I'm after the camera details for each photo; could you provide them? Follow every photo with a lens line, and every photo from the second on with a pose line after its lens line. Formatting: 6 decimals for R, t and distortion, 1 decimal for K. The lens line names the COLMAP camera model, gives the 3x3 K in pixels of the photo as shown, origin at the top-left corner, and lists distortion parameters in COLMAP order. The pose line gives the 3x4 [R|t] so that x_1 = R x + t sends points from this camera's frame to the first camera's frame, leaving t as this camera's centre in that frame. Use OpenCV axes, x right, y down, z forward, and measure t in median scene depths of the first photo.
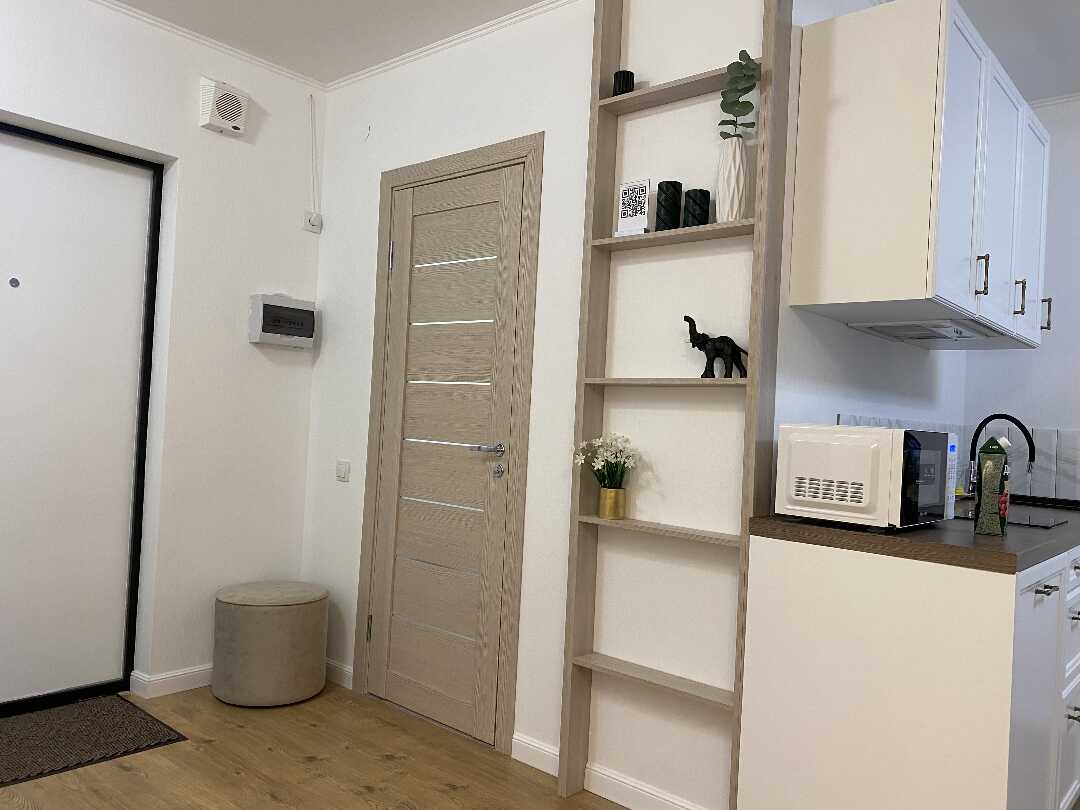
lens RADIAL K [[825.7, 0, 542.4], [0, 825.7, 402.0], [0, 0, 1]] dist [0.001583, -0.008830]
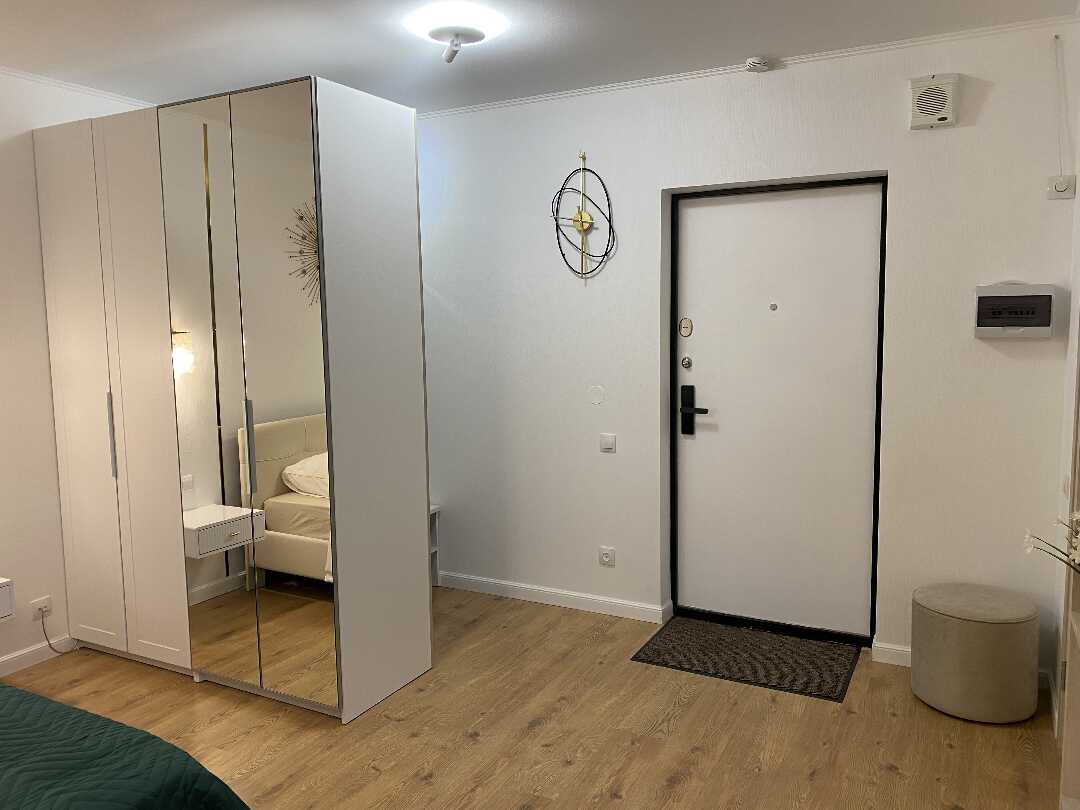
lens RADIAL K [[825.7, 0, 543.3], [0, 825.7, 406.5], [0, 0, 1]] dist [0.001583, -0.008830]
pose [[0.227222, 0.058730, -0.972070, 0.494485], [0.035842, 0.996999, 0.068614, -0.081223], [0.973183, -0.050431, 0.224435, 0.321397]]
